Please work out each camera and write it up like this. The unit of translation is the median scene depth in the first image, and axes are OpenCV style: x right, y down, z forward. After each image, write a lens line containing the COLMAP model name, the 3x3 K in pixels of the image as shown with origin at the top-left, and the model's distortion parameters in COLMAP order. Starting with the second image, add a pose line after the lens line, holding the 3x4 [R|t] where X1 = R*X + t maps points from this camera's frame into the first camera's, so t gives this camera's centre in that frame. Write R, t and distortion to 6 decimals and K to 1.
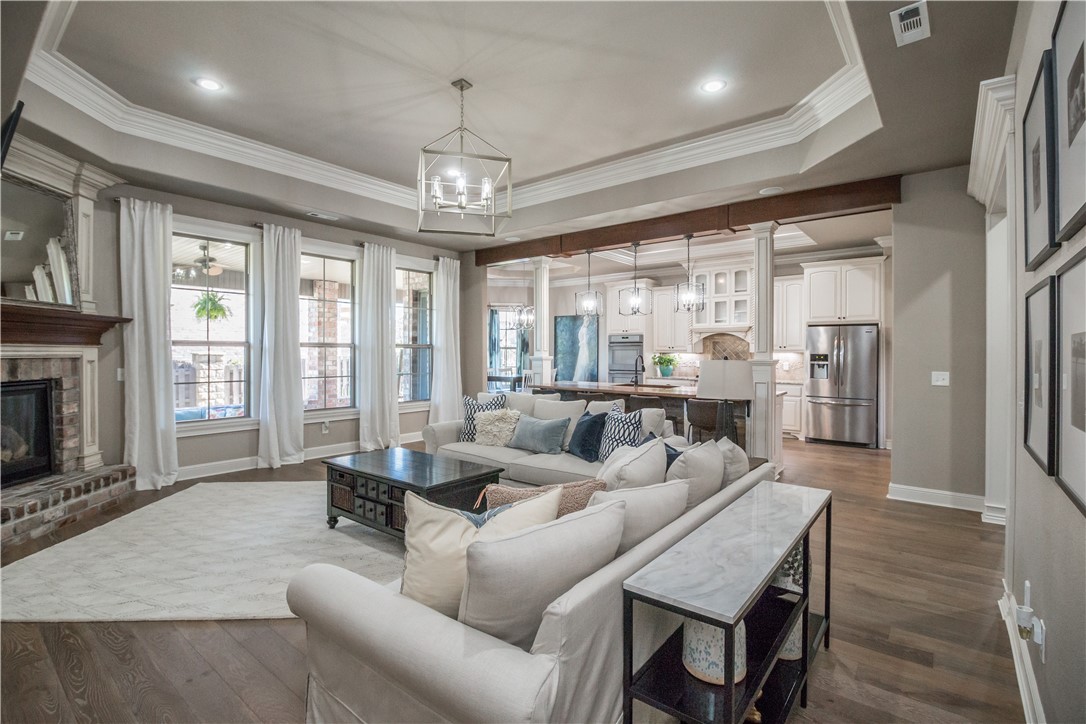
lens RADIAL K [[505.1, 0, 539.8], [0, 505.1, 348.2], [0, 0, 1]] dist [-0.001775, -0.011269]
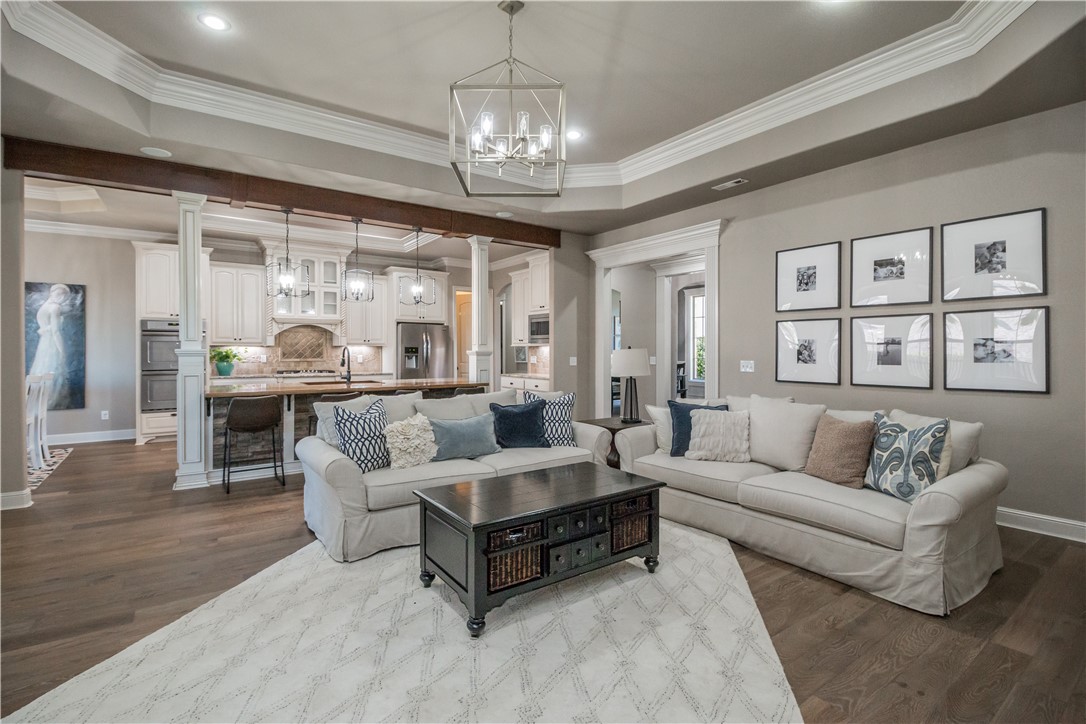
lens RADIAL K [[505.1, 0, 533.6], [0, 505.1, 351.0], [0, 0, 1]] dist [-0.001775, -0.011269]
pose [[0.284431, -0.006860, 0.958672, -0.598580], [-0.006919, 0.999934, 0.009208, 0.009932], [-0.958671, -0.009252, 0.284365, 0.480577]]
